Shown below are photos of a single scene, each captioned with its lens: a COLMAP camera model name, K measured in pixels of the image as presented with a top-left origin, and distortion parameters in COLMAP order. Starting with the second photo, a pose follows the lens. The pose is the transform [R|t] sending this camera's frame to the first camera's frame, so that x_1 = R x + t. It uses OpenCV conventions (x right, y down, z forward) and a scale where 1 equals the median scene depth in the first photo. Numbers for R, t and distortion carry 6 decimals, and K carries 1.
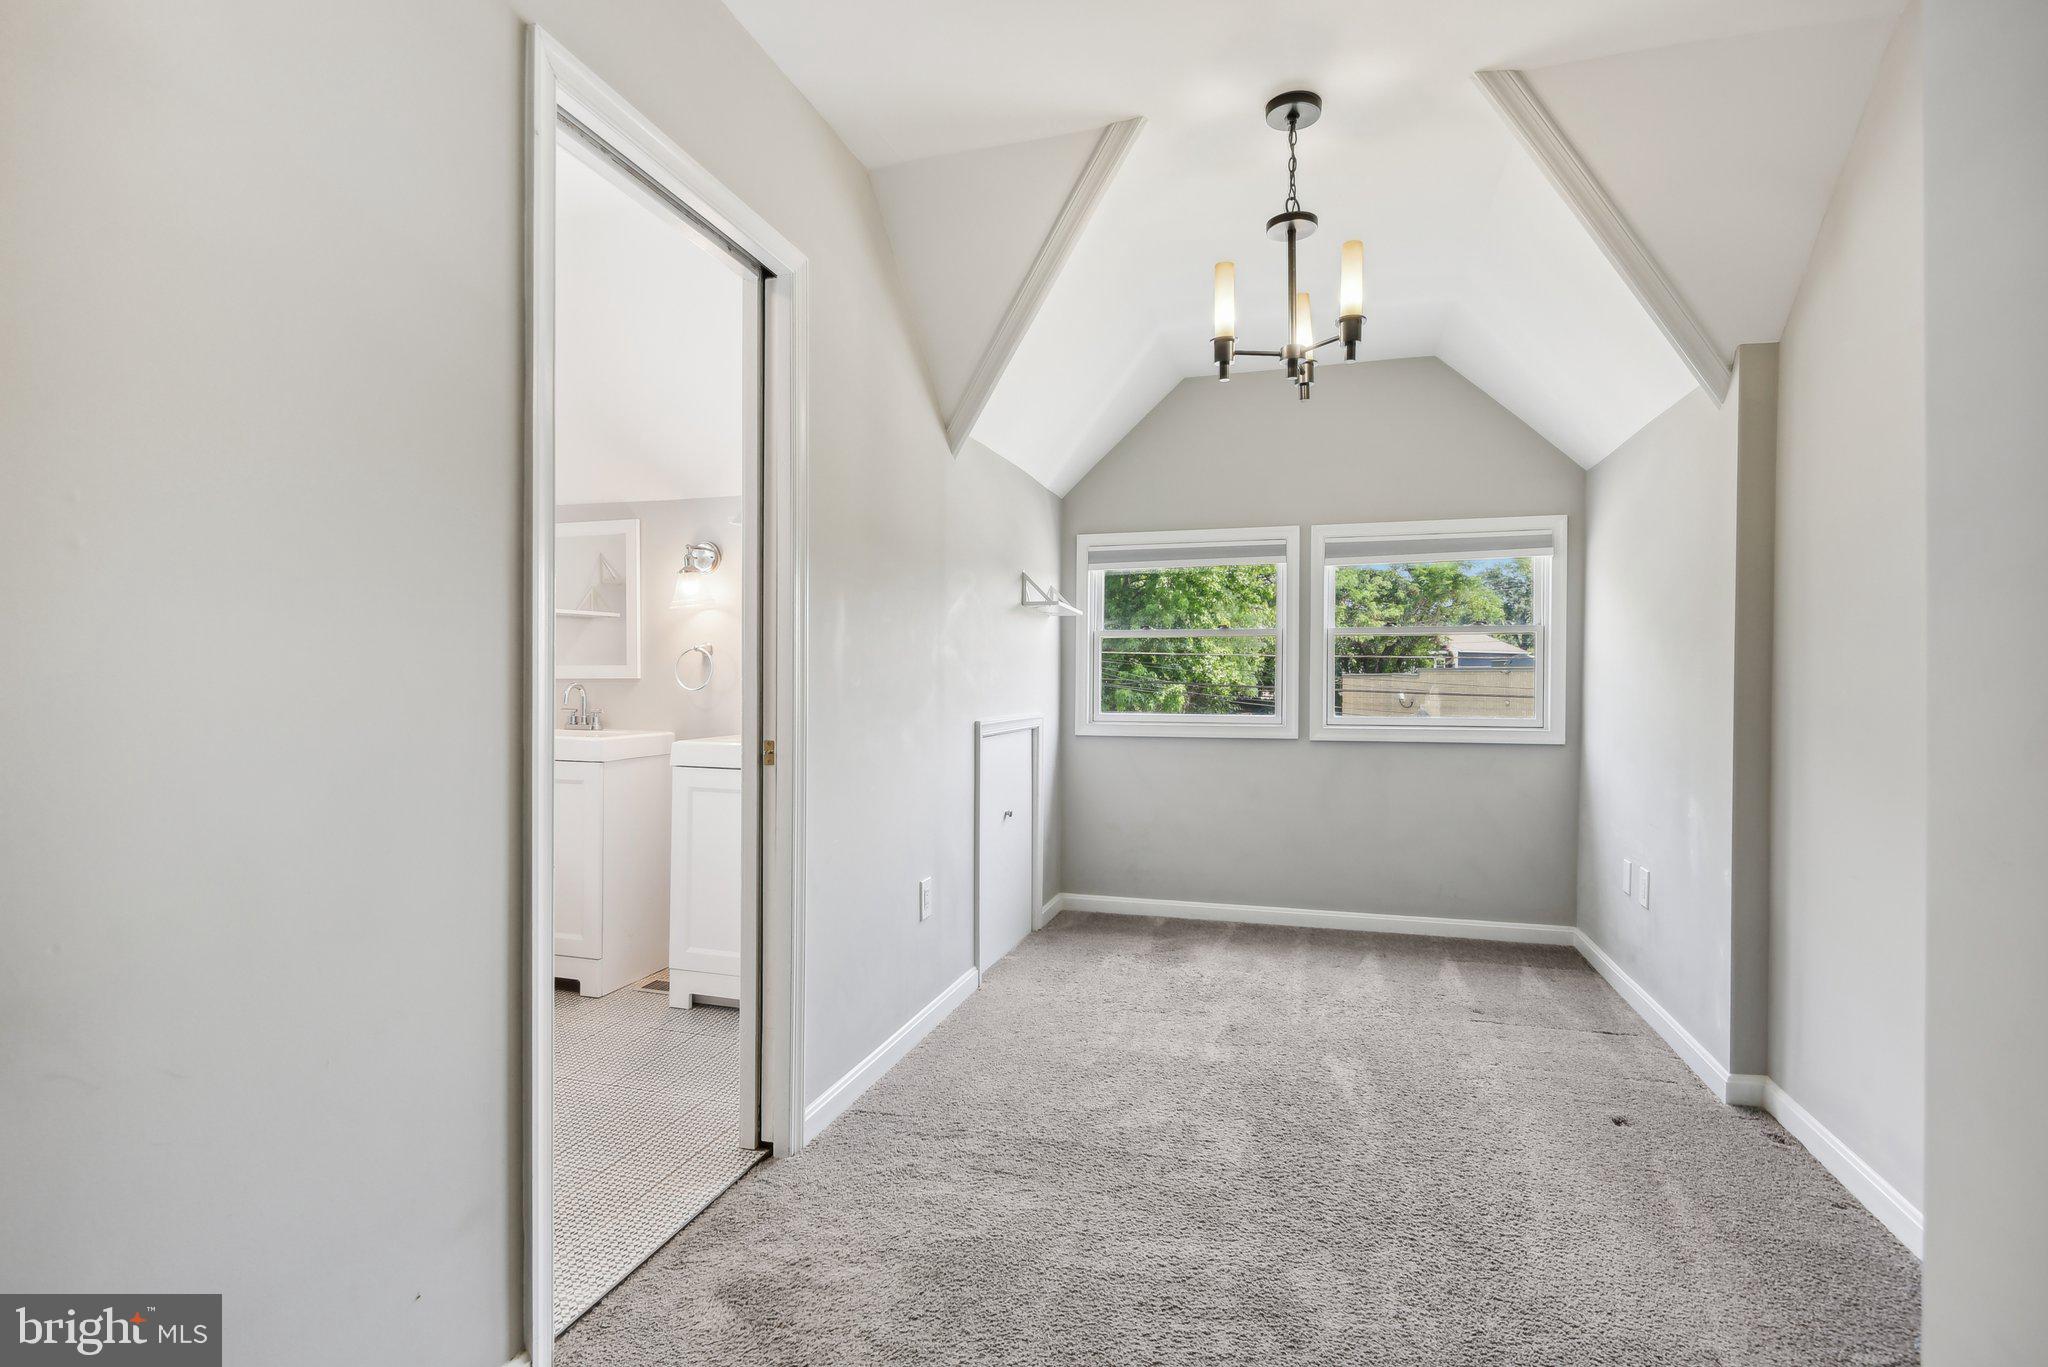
lens RADIAL K [[981.5, 0, 1011.5], [0, 981.5, 678.7], [0, 0, 1]] dist [-0.005569, -0.007147]
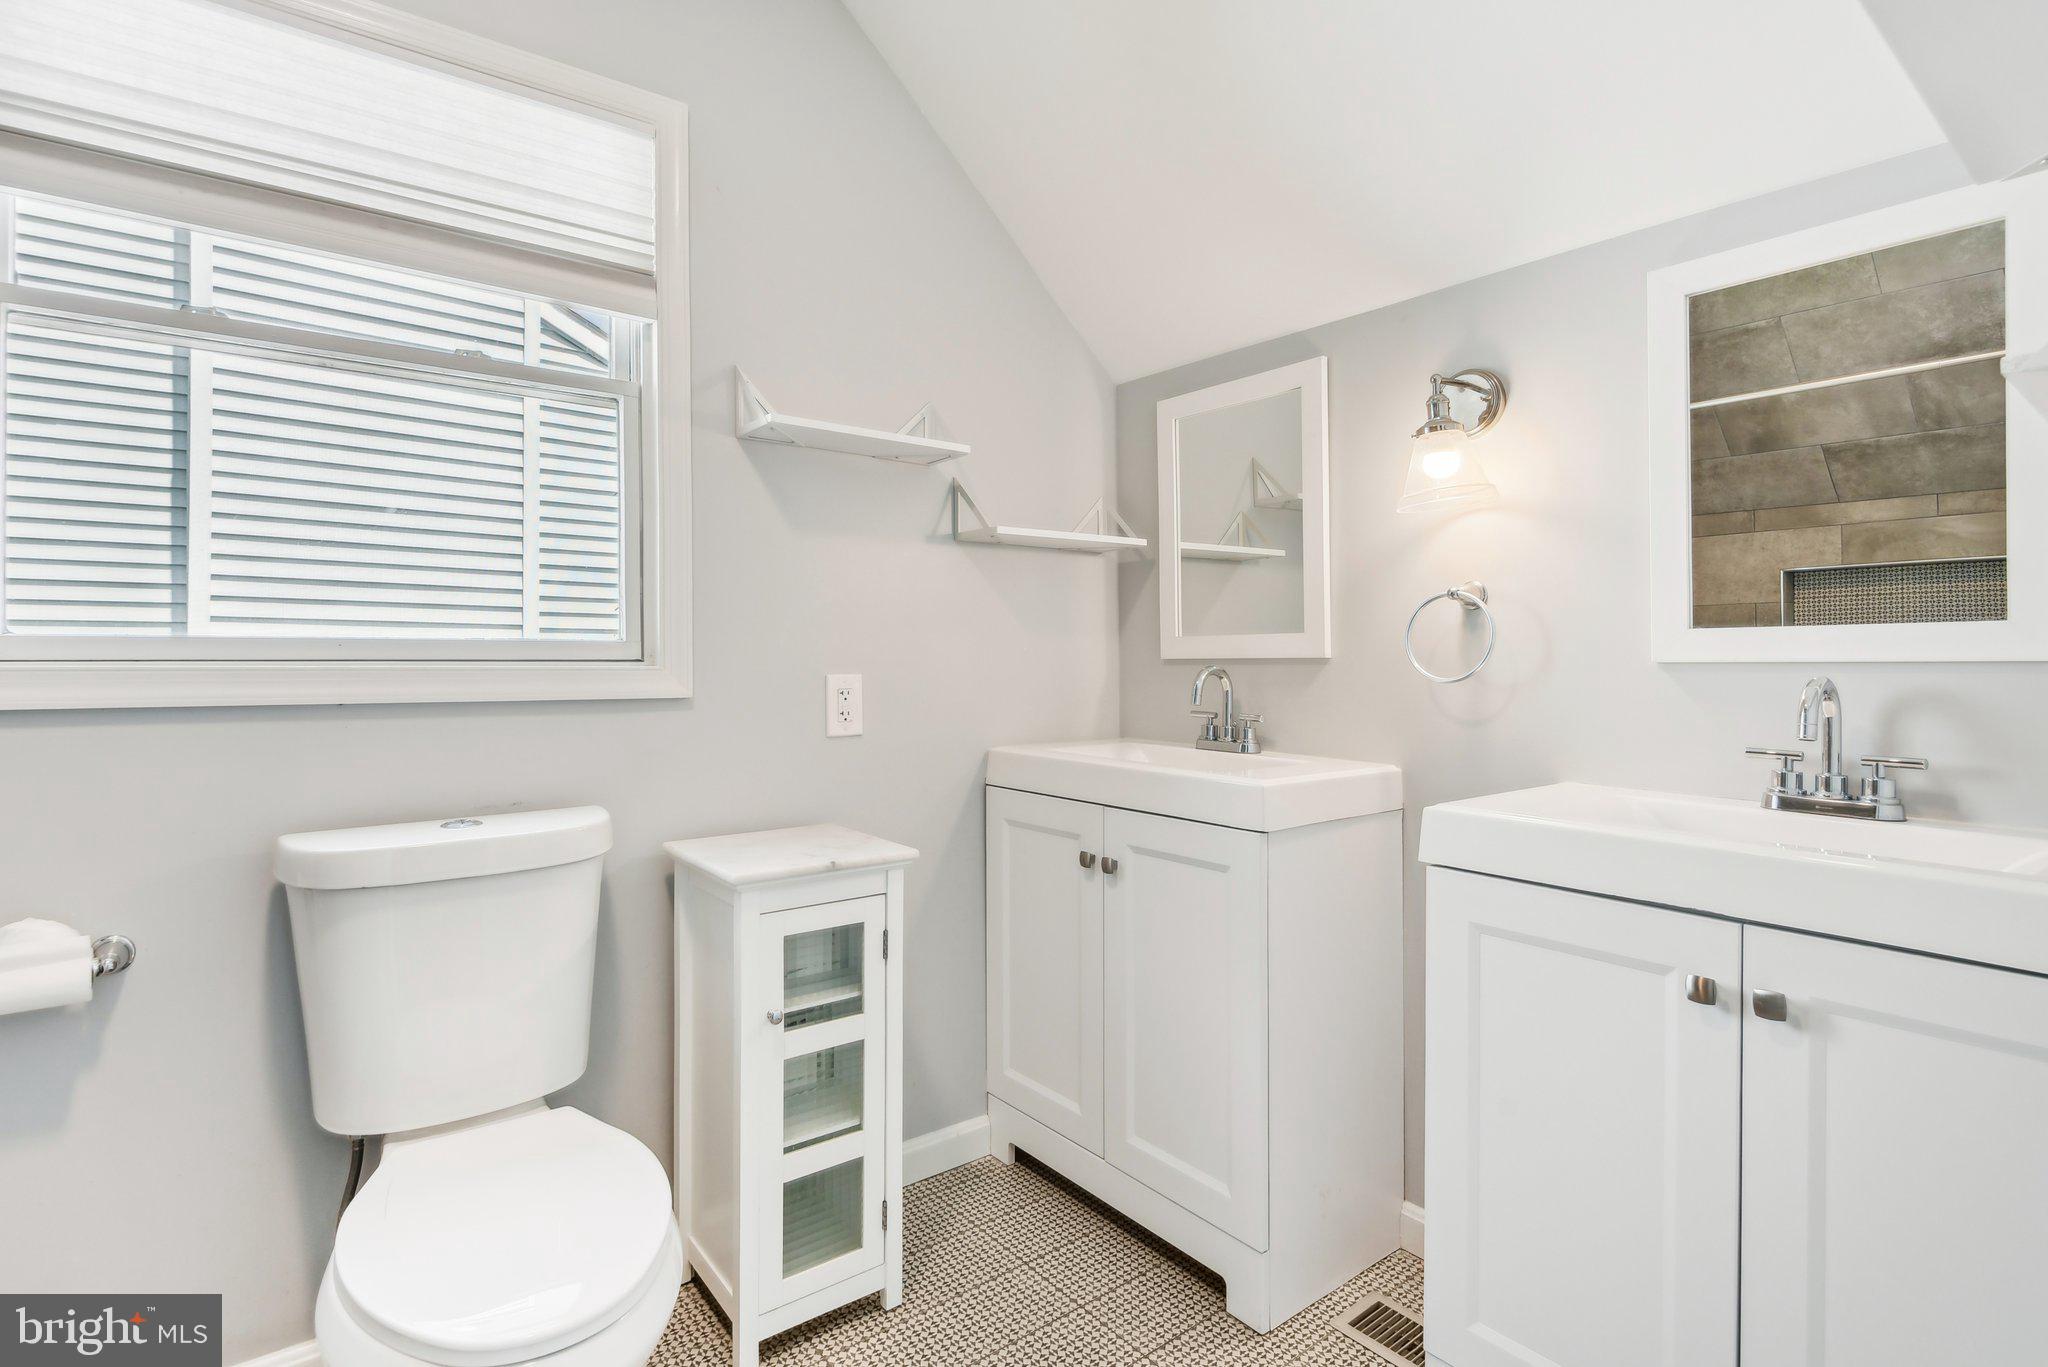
lens RADIAL K [[981.5, 0, 1015.4], [0, 981.5, 672.4], [0, 0, 1]] dist [-0.005569, -0.007147]
pose [[0.812665, 0.001793, -0.582728, -0.211168], [-0.000598, 0.999997, 0.002244, 0.006567], [0.582730, -0.001475, 0.812664, 0.479307]]
